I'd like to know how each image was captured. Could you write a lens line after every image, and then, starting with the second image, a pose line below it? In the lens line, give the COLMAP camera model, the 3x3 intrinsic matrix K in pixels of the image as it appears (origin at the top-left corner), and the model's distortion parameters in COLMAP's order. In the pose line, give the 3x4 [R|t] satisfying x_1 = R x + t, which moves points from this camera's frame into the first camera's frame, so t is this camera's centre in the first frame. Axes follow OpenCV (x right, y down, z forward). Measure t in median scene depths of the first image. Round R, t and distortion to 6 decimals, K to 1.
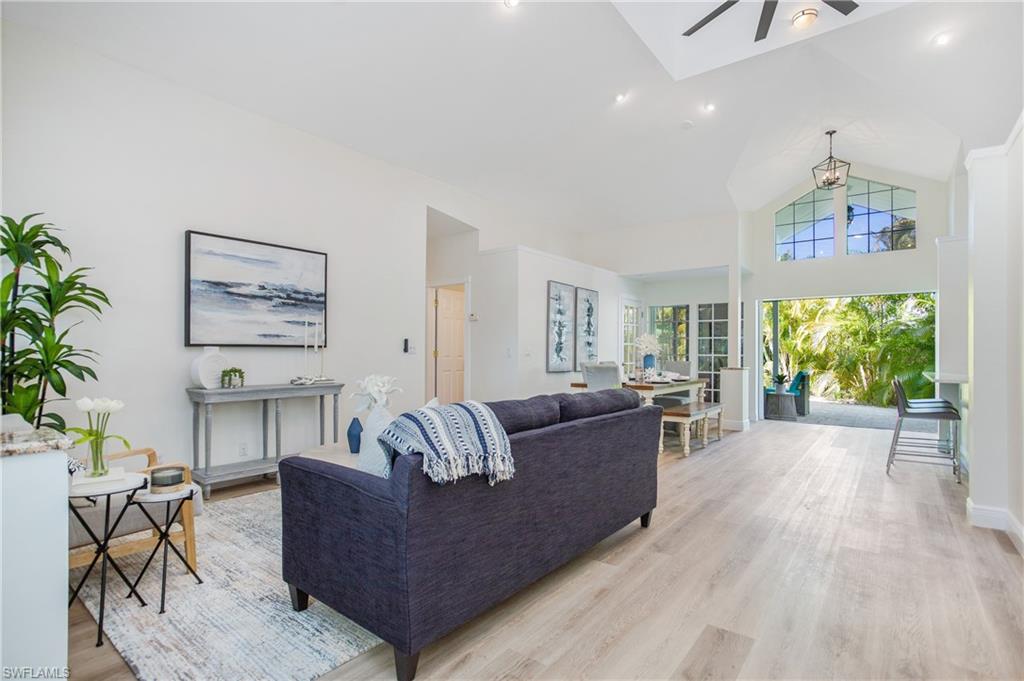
lens RADIAL K [[494.8, 0, 499.4], [0, 494.8, 346.9], [0, 0, 1]] dist [-0.023691, 0.007746]
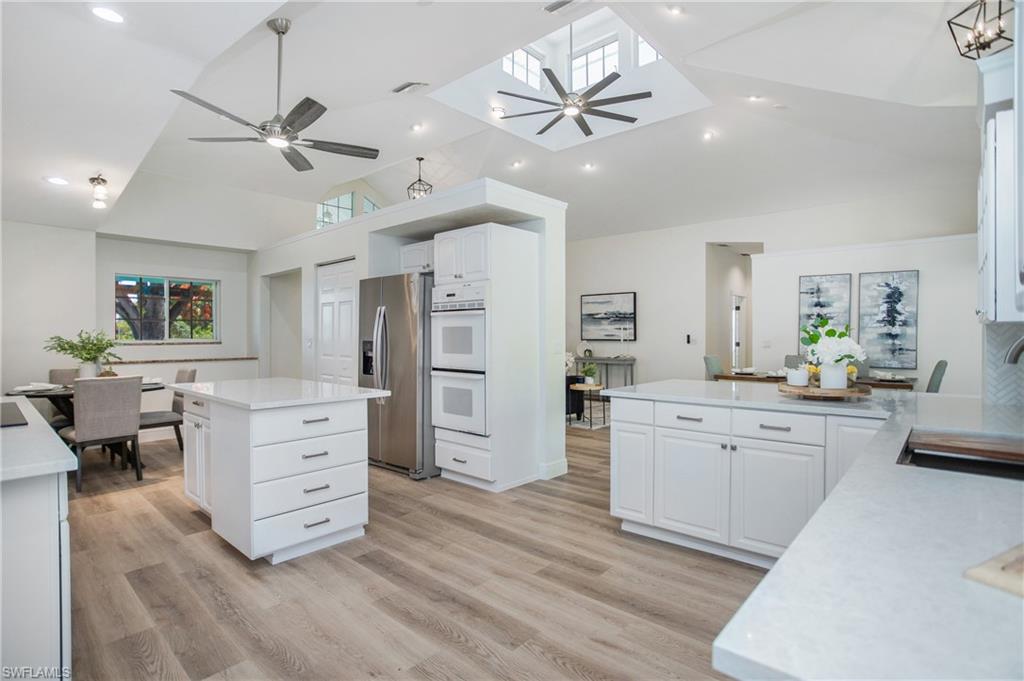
lens RADIAL K [[494.8, 0, 510.2], [0, 494.8, 338.5], [0, 0, 1]] dist [-0.023691, 0.007746]
pose [[-0.053607, -0.004097, -0.998554, 1.139963], [0.003071, 0.999986, -0.004267, -0.000473], [0.998557, -0.003296, -0.053593, 0.436824]]
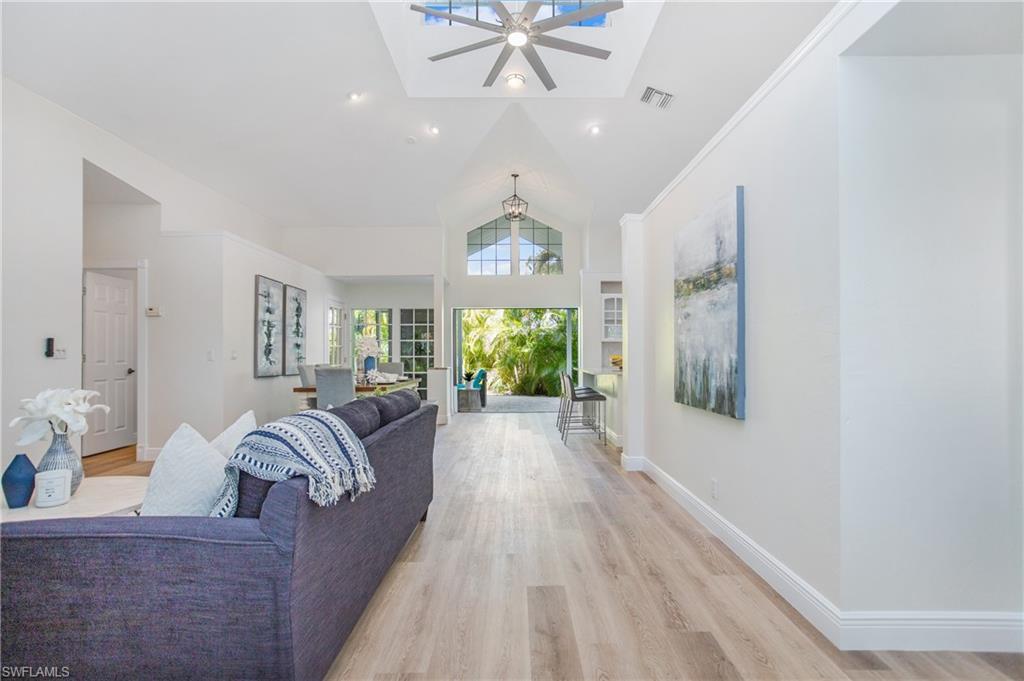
lens RADIAL K [[494.8, 0, 515.1], [0, 494.8, 343.0], [0, 0, 1]] dist [-0.023691, 0.007746]
pose [[0.780069, 0.005471, 0.625669, -0.087472], [0.002348, 0.999929, -0.011672, 0.000134], [-0.625688, 0.010574, 0.780001, 0.025972]]
